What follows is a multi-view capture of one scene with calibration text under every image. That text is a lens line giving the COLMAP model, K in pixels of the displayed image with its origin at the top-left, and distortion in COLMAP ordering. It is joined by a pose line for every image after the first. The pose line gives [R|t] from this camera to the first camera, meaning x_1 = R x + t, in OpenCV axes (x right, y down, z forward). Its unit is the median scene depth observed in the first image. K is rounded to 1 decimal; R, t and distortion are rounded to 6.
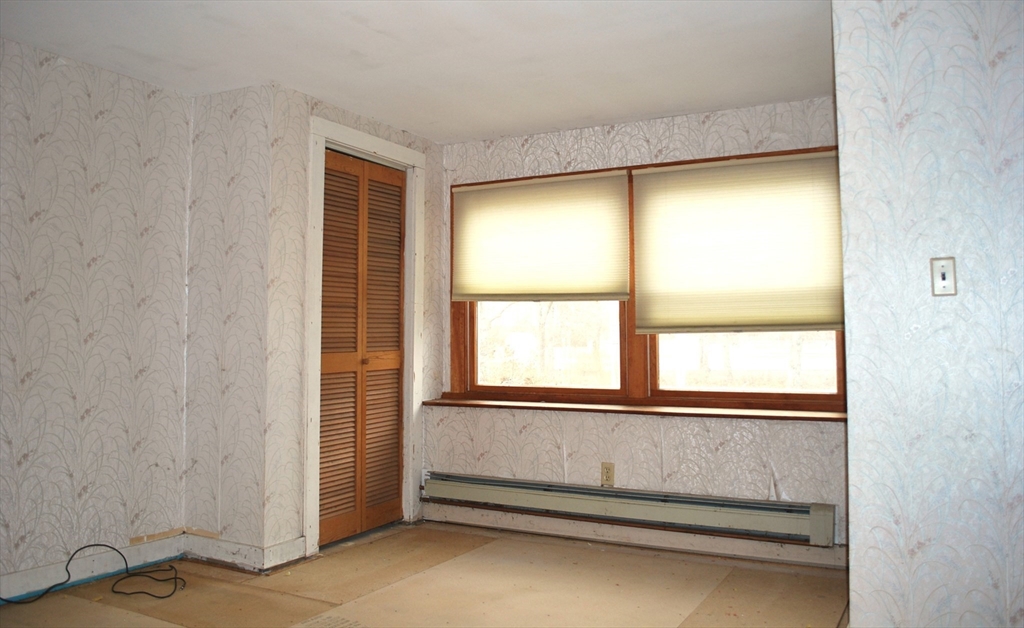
lens RADIAL K [[772.0, 0, 522.1], [0, 772.0, 287.1], [0, 0, 1]] dist [-0.070965, -0.002049]
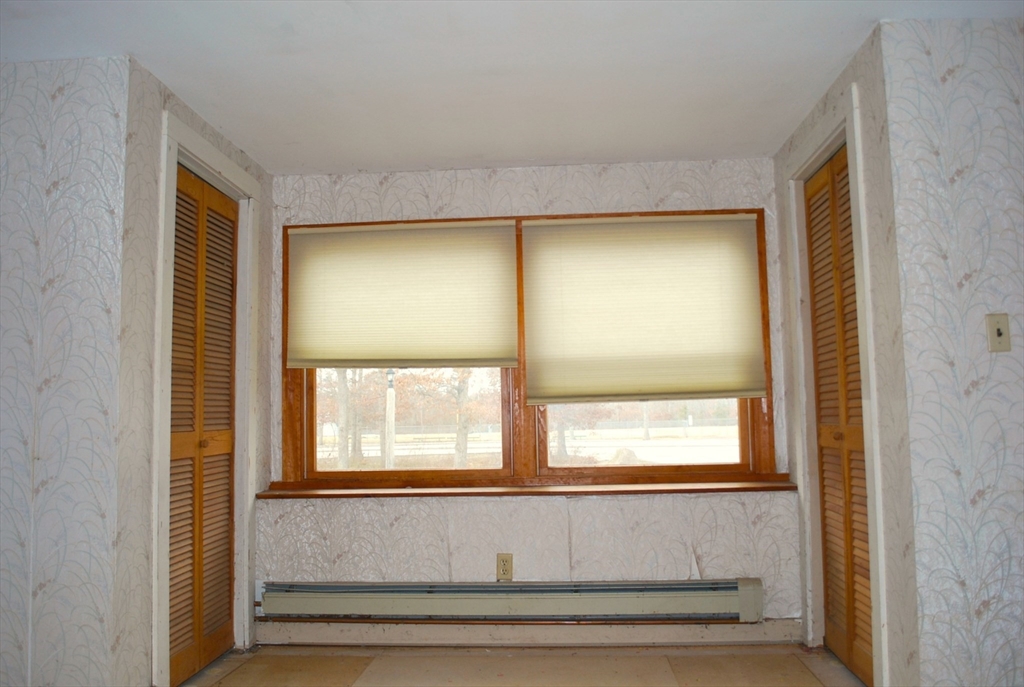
lens RADIAL K [[810.1, 0, 510.6], [0, 810.1, 344.8], [0, 0, 1]] dist [-0.084734, 0.014826]
pose [[0.920445, 0.019452, 0.390387, -0.234552], [-0.008098, 0.999496, -0.030711, 0.020650], [-0.390787, 0.025106, 0.920139, 0.152642]]
